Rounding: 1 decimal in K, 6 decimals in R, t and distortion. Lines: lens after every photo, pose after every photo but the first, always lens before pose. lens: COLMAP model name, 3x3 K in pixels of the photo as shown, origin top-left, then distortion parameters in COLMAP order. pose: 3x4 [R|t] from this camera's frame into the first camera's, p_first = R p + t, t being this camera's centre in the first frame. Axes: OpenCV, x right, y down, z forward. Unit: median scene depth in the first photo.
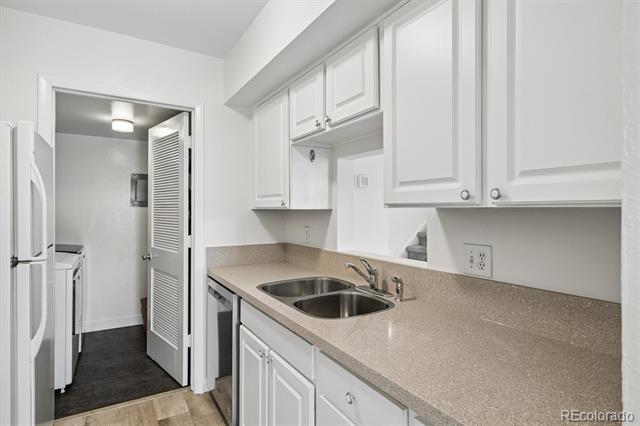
lens RADIAL K [[345.3, 0, 320.0], [0, 345.3, 213.0], [0, 0, 1]] dist [0.001952, 0.000348]
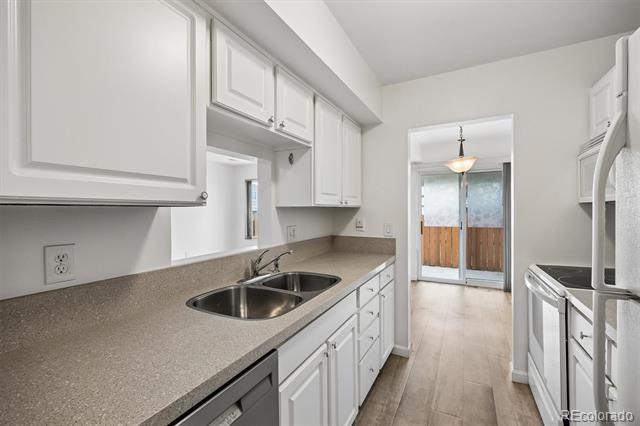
lens RADIAL K [[281.3, 0, 321.2], [0, 281.3, 210.2], [0, 0, 1]] dist [-0.001156, -0.000112]
pose [[-0.514297, -0.001986, 0.857610, -0.831420], [0.009082, 0.999929, 0.007762, -0.006823], [-0.857564, 0.011780, -0.514242, 1.407793]]
